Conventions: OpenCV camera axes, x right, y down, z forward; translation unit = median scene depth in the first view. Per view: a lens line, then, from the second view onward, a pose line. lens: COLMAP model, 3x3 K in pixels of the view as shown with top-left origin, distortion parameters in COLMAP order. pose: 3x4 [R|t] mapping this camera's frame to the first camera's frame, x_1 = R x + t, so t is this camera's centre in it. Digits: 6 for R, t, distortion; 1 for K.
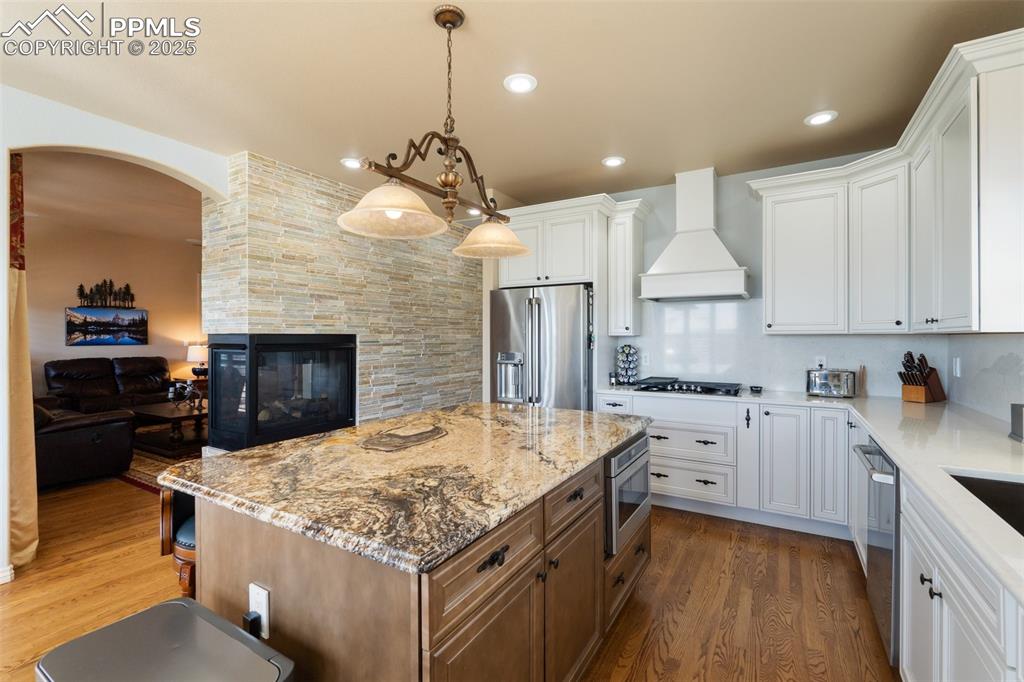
lens RADIAL K [[454.1, 0, 512.1], [0, 454.1, 337.7], [0, 0, 1]] dist [-0.005283, 0.000357]
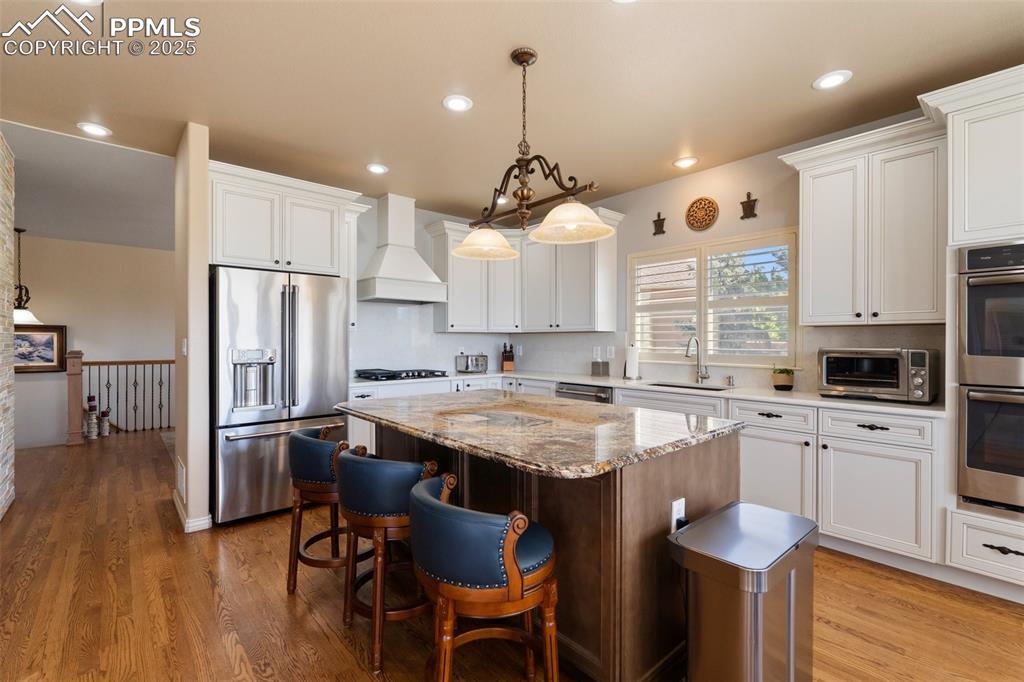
lens RADIAL K [[454.1, 0, 511.3], [0, 454.1, 341.9], [0, 0, 1]] dist [-0.005283, 0.000357]
pose [[0.300120, -0.001578, 0.953900, -0.882781], [-0.001372, 0.999997, 0.002086, 0.024246], [-0.953901, -0.001935, 0.300117, 0.465892]]
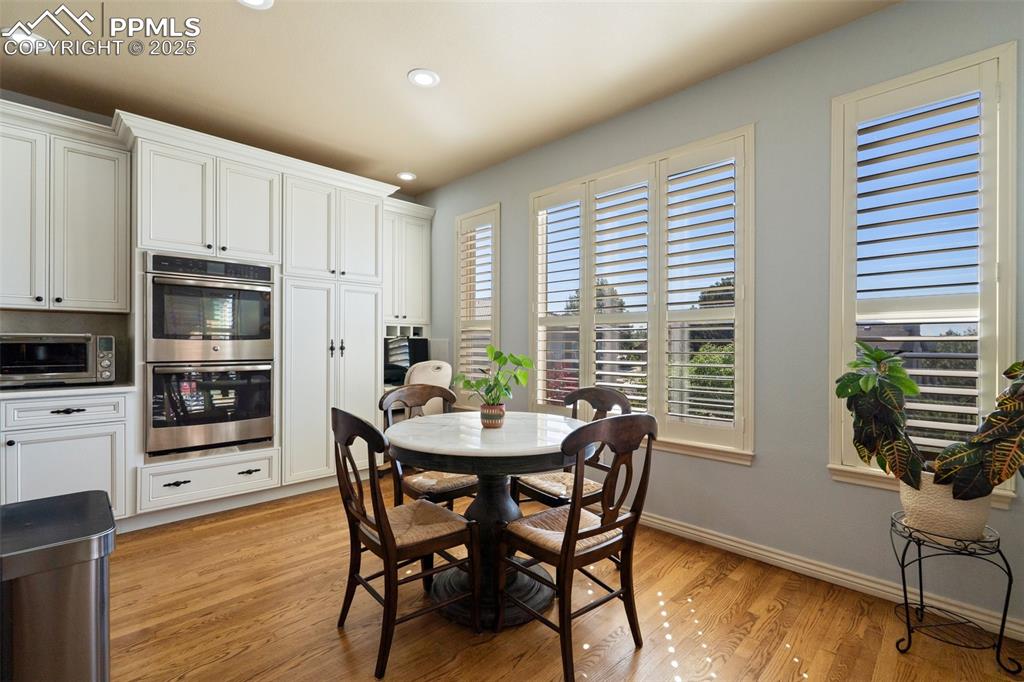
lens RADIAL K [[454.1, 0, 514.6], [0, 454.1, 345.6], [0, 0, 1]] dist [-0.005283, 0.000357]
pose [[-0.970642, -0.003584, 0.240503, -0.896155], [-0.002522, 0.999986, 0.004723, 0.056527], [-0.240516, 0.003978, -0.970637, 0.712410]]
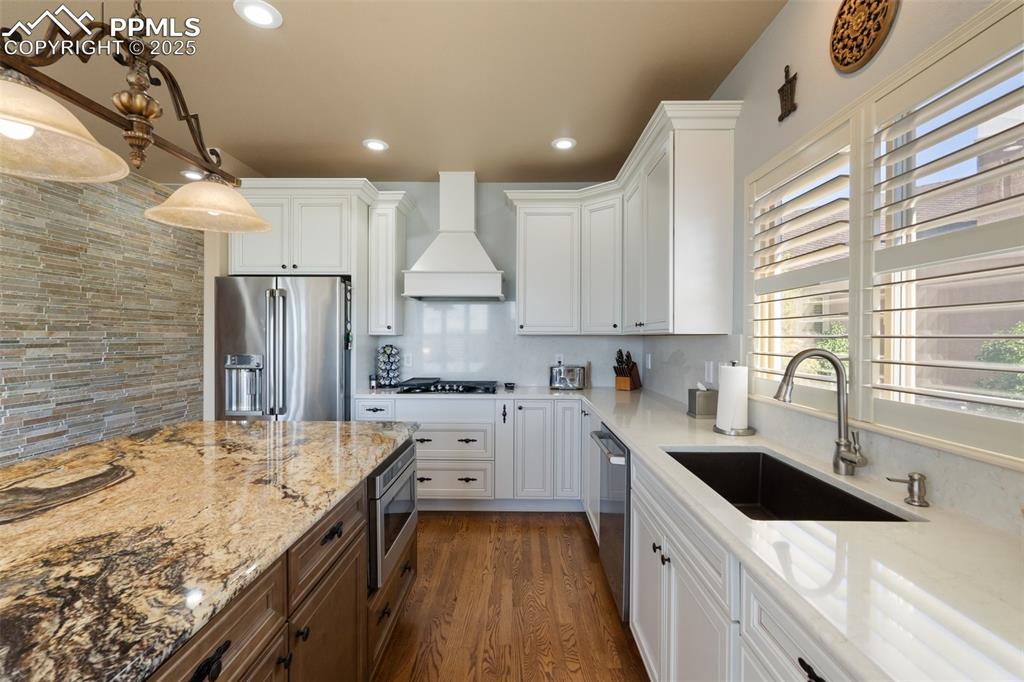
lens RADIAL K [[454.1, 0, 515.6], [0, 454.1, 337.8], [0, 0, 1]] dist [-0.005283, 0.000357]
pose [[0.863231, 0.003332, 0.504798, 0.007707], [-0.003899, 0.999992, 0.000066, 0.000363], [-0.504794, -0.002026, 0.863237, 0.081247]]
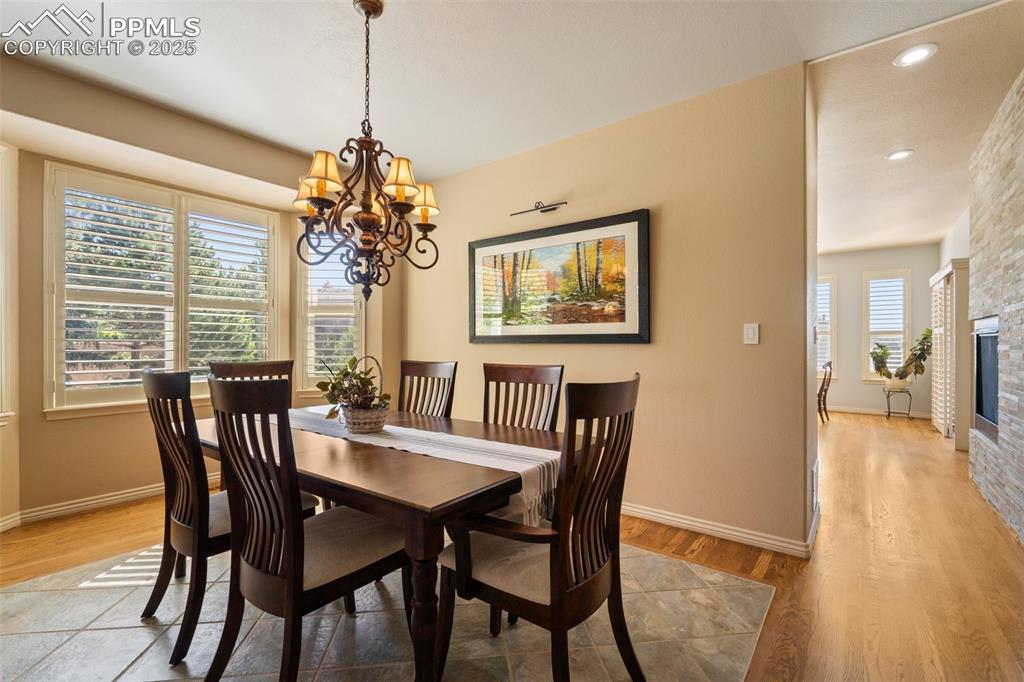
lens RADIAL K [[454.1, 0, 518.2], [0, 454.1, 338.1], [0, 0, 1]] dist [-0.005283, 0.000357]
pose [[-0.994679, 0.001828, 0.103004, 0.519763], [0.000397, 0.999903, -0.013918, 0.060648], [-0.103019, -0.013803, -0.994584, 2.700521]]
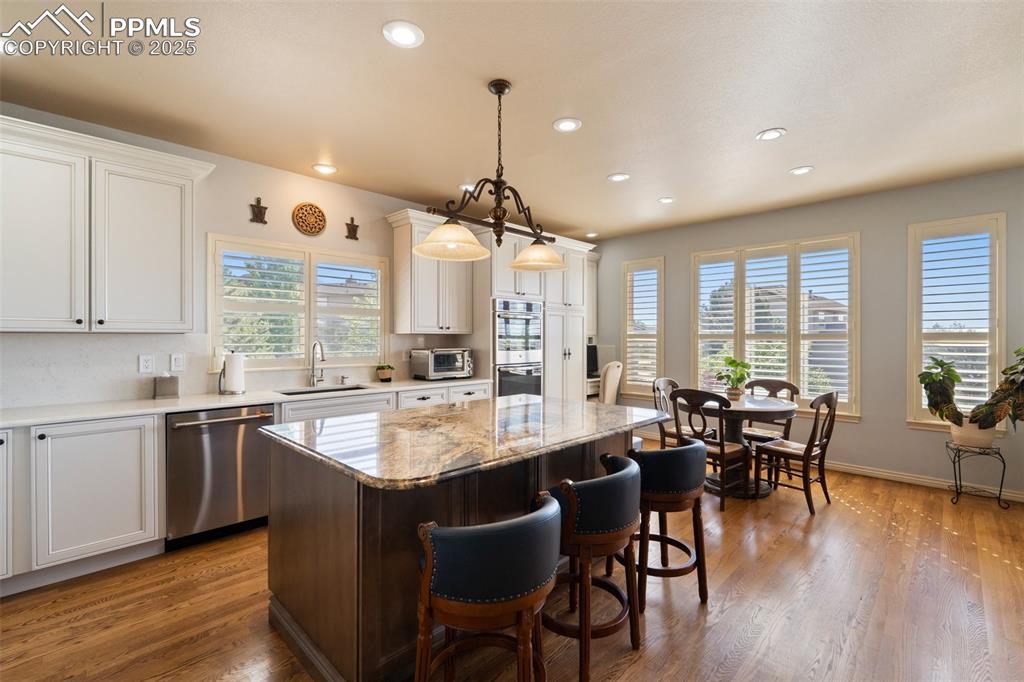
lens RADIAL K [[454.1, 0, 514.6], [0, 454.1, 338.6], [0, 0, 1]] dist [-0.005283, 0.000357]
pose [[-0.973858, -0.002808, 0.227141, -0.323720], [-0.002163, 0.999993, 0.003091, -0.001343], [-0.227148, 0.002519, -0.973857, 1.544091]]
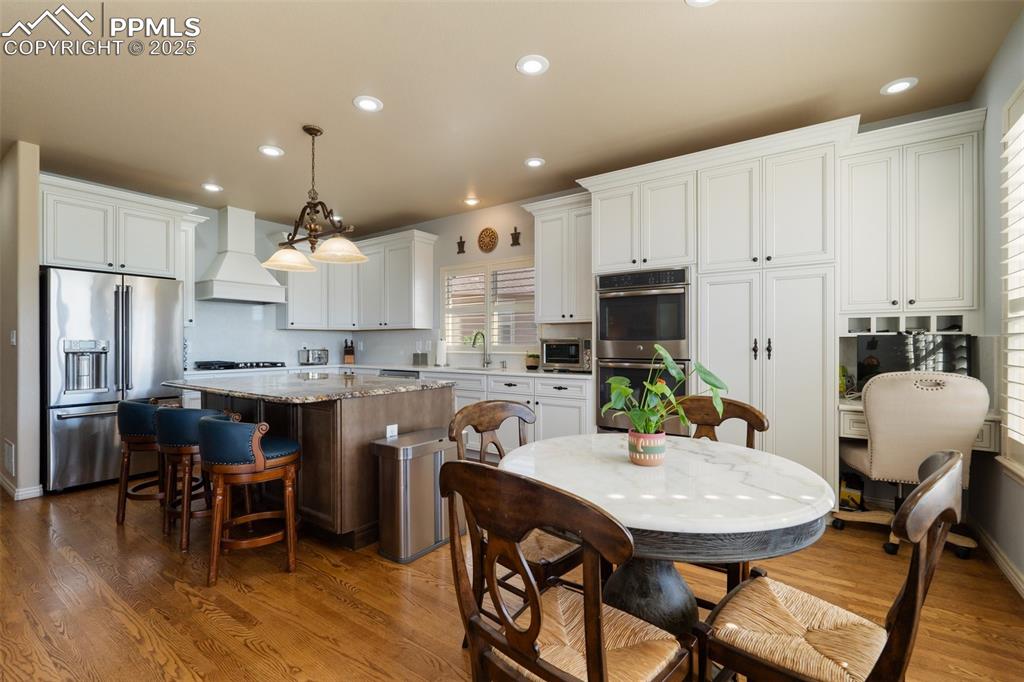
lens RADIAL K [[454.1, 0, 513.9], [0, 454.1, 343.7], [0, 0, 1]] dist [-0.005283, 0.000357]
pose [[0.066550, 0.001237, 0.997782, -1.215025], [0.001329, 0.999998, -0.001328, 0.058983], [-0.997782, 0.001415, 0.066548, 0.101984]]
